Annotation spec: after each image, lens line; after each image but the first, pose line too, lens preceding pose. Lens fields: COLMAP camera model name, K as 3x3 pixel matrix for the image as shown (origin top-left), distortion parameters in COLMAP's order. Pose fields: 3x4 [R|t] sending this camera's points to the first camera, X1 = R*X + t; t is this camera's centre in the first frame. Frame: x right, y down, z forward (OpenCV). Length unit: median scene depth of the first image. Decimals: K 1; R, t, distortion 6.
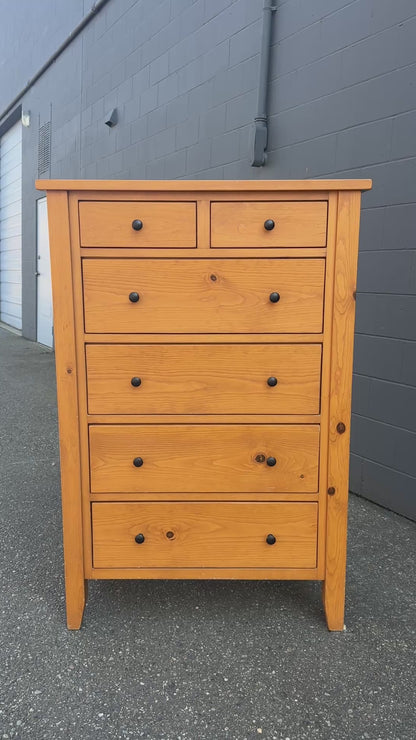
lens RADIAL K [[631.1, 0, 210.6], [0, 631.1, 372.5], [0, 0, 1]] dist [0.137839, -0.285117]
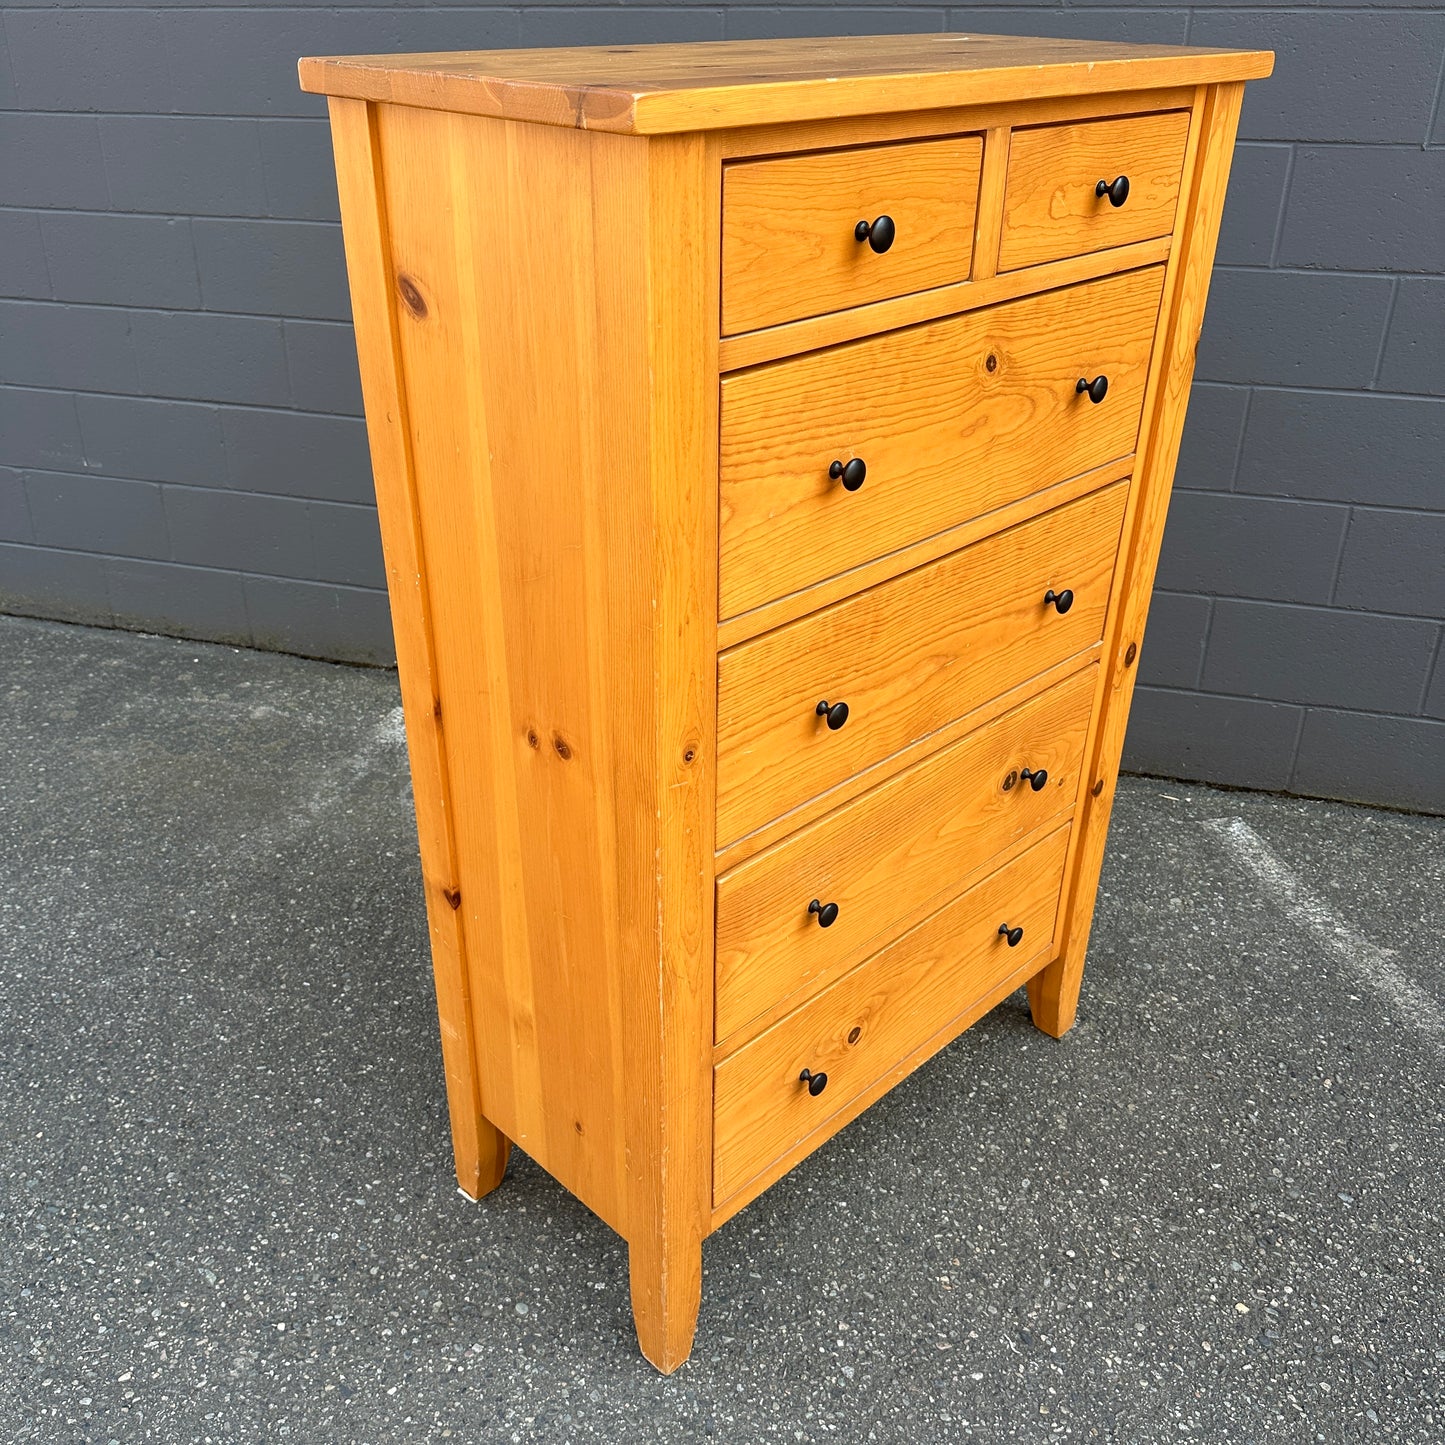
lens RADIAL K [[1338.3, 0, 719.8], [0, 1338.3, 731.4], [0, 0, 1]] dist [0.147397, -0.305287]
pose [[0.706420, -0.341202, 0.620123, -0.598115], [0.121875, 0.921687, 0.368293, -0.244209], [-0.697222, -0.184592, 0.692682, 0.536013]]
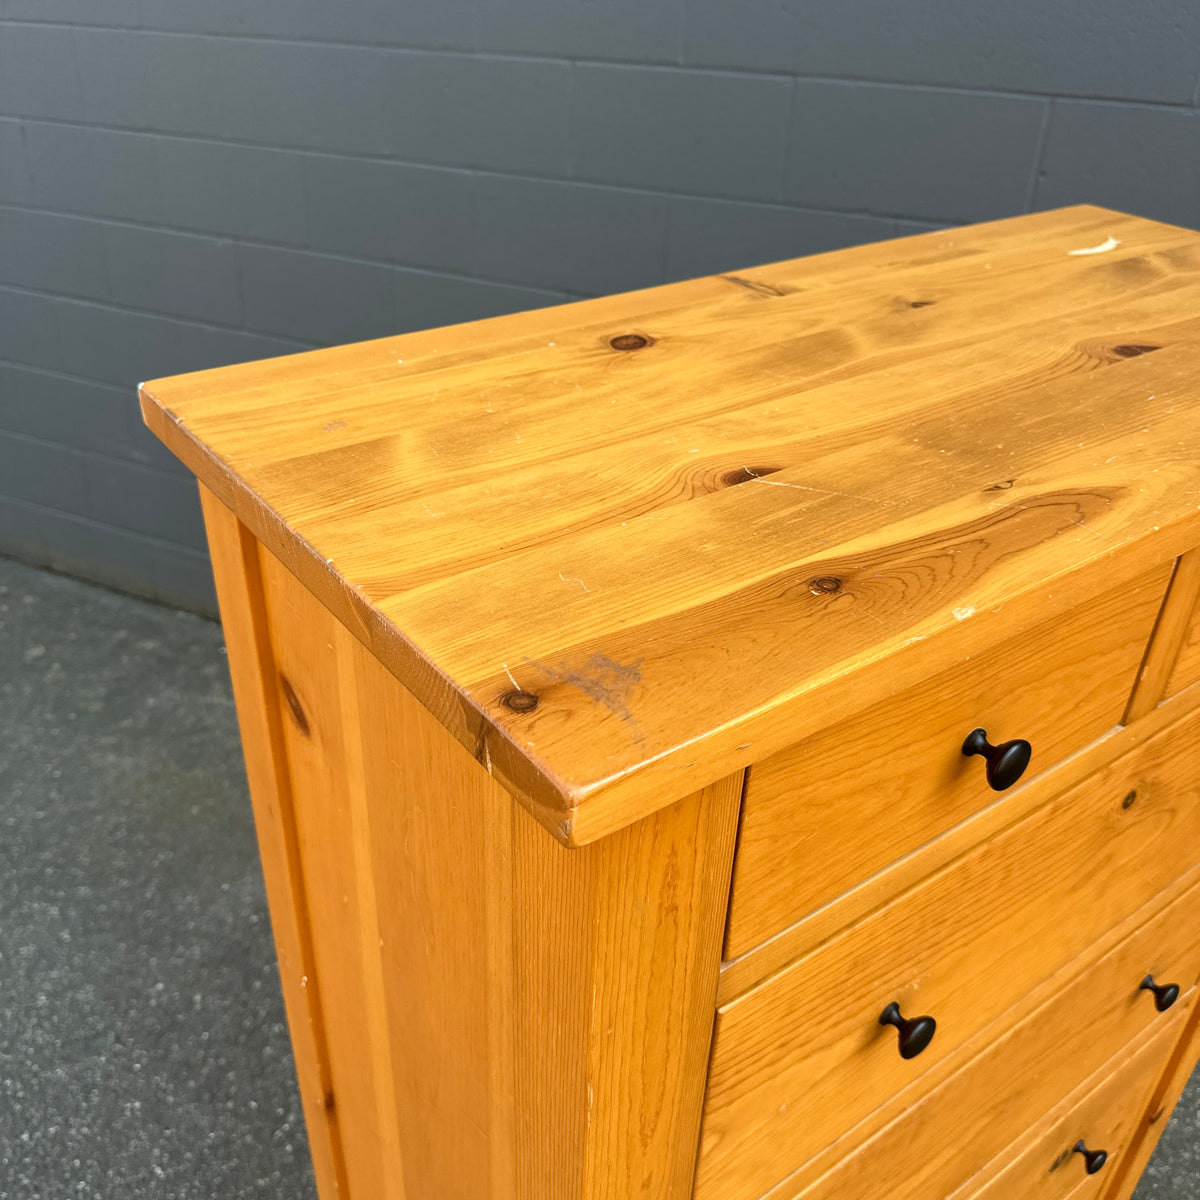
lens RADIAL K [[1127.9, 0, 598.0], [0, 1127.9, 614.3], [0, 0, 1]] dist [0.084360, -0.157956]
pose [[0.801344, -0.298567, 0.518369, -0.338749], [0.080367, 0.912418, 0.401290, -0.382642], [-0.592781, -0.279912, 0.755156, 0.785092]]
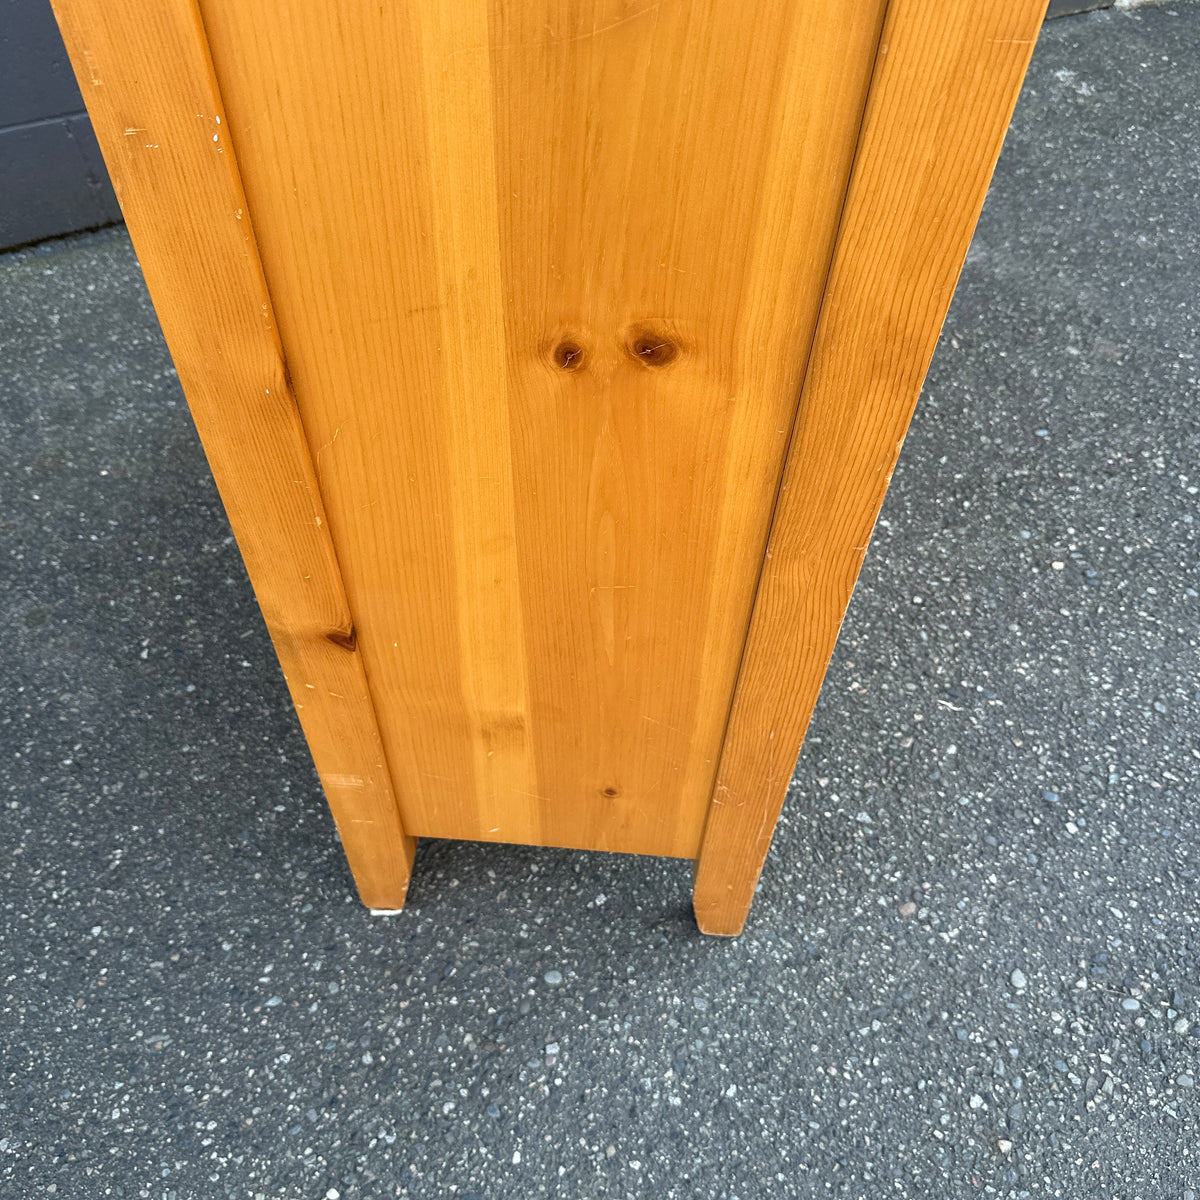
lens RADIAL K [[1125.6, 0, 596.6], [0, 1125.6, 606.2], [0, 0, 1]] dist [0.150495, -0.359041]
pose [[0.085507, -0.787166, 0.610784, -0.491265], [0.162069, 0.615854, 0.771011, -0.201434], [-0.983068, 0.033062, 0.180235, 1.023145]]
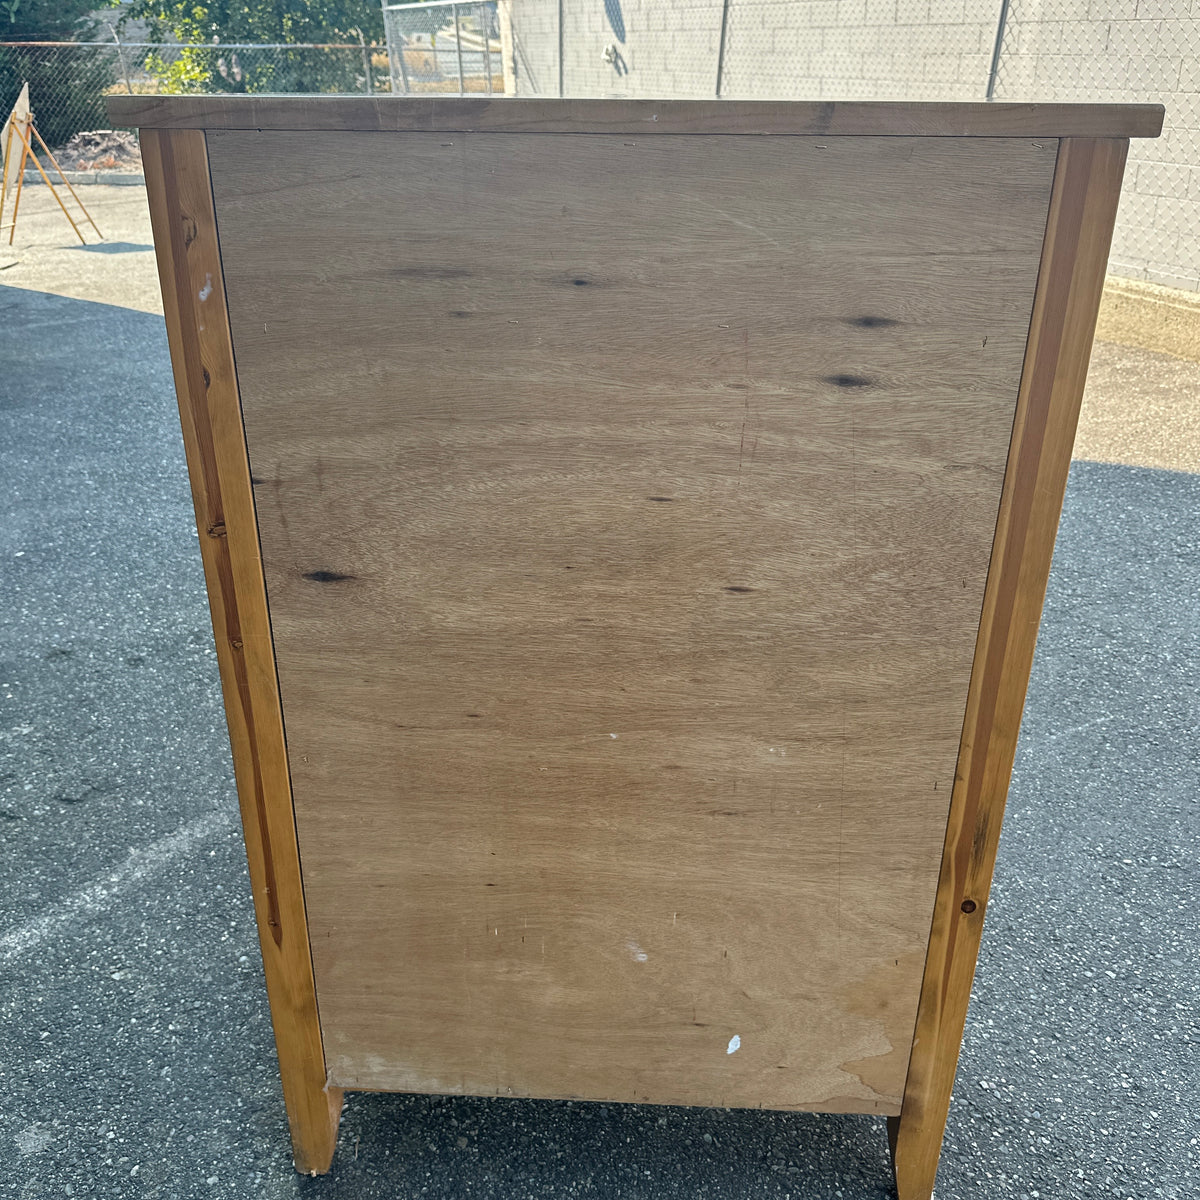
lens RADIAL K [[1136.2, 0, 607.0], [0, 1136.2, 595.7], [0, 0, 1]] dist [0.052772, -0.080145]
pose [[-0.998490, -0.029214, 0.046530, -0.035867], [0.002987, 0.816793, 0.576923, -0.443437], [-0.054860, 0.576190, -0.815472, 1.704282]]
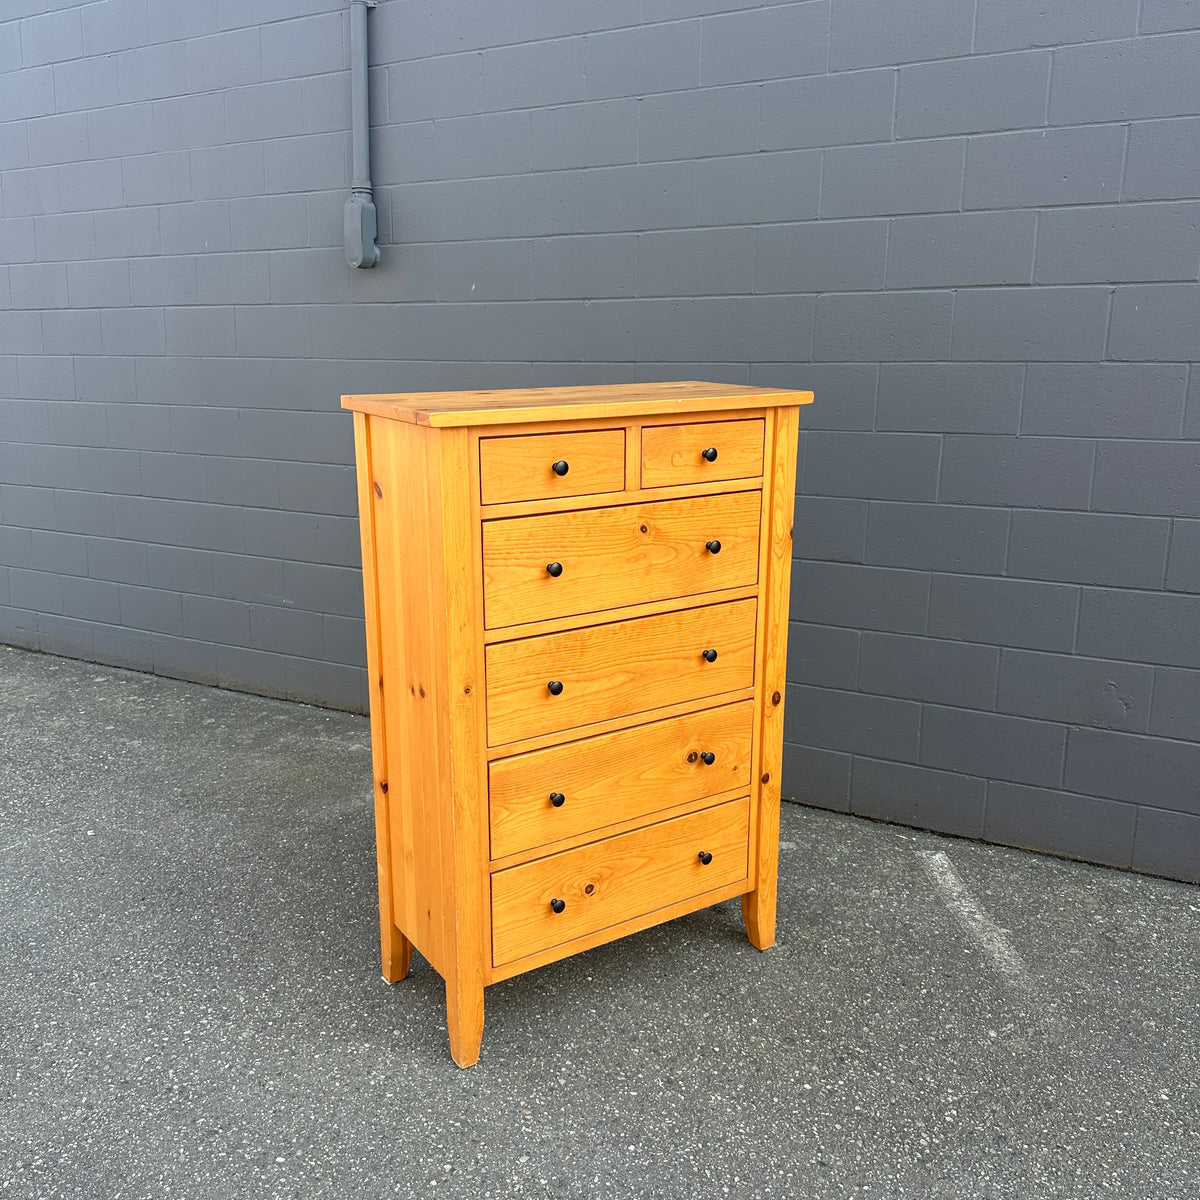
lens RADIAL K [[1111.4, 0, 597.7], [0, 1111.4, 607.4], [0, 0, 1]] dist [0.147397, -0.305287]
pose [[0.836623, -0.141179, 0.529273, -0.698587], [0.100448, 0.989373, 0.105127, -0.192459], [-0.538491, -0.034787, 0.841913, -0.045371]]
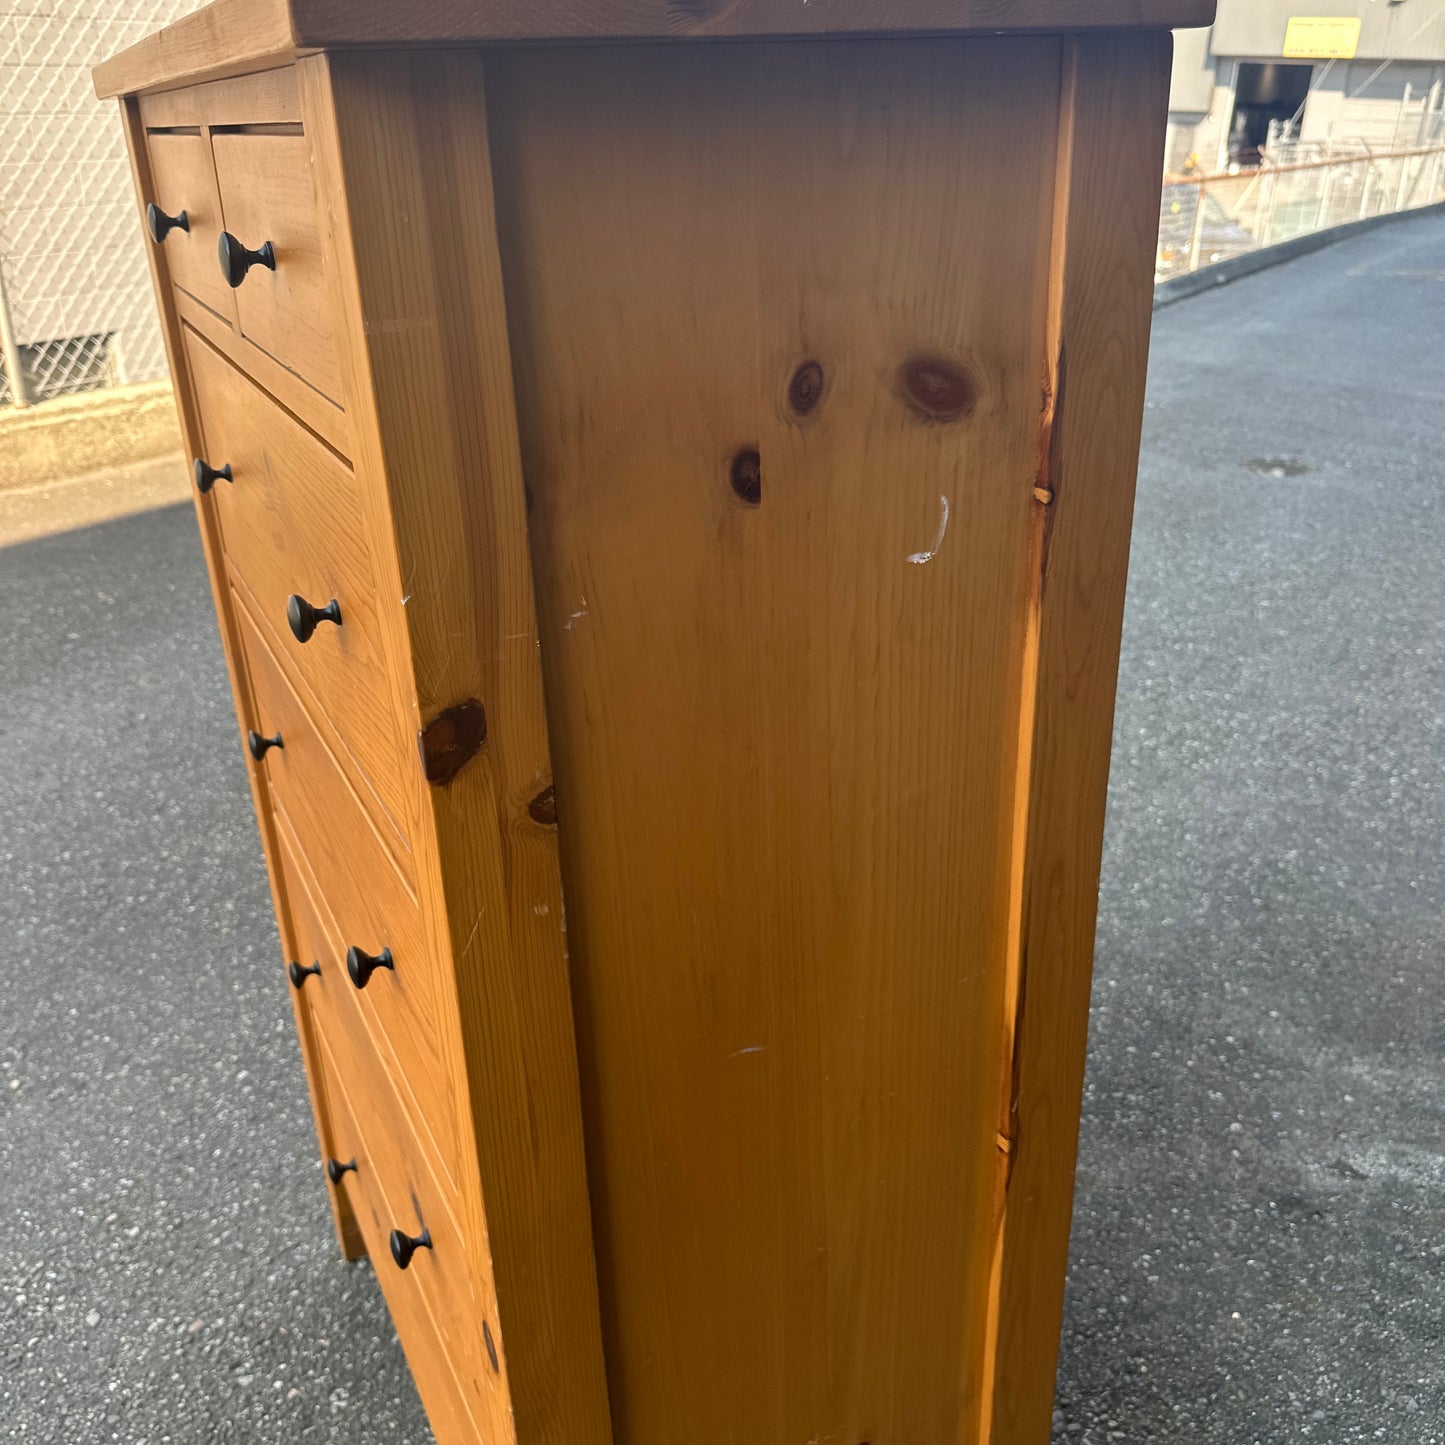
lens RADIAL K [[1374.1, 0, 726.6], [0, 1374.1, 728.5], [0, 0, 1]] dist [0.015507, -0.035921]
pose [[0.453316, 0.351523, -0.819107, 0.521992], [-0.130920, 0.935243, 0.328908, -0.238720], [0.881683, -0.041861, 0.469982, 0.873775]]
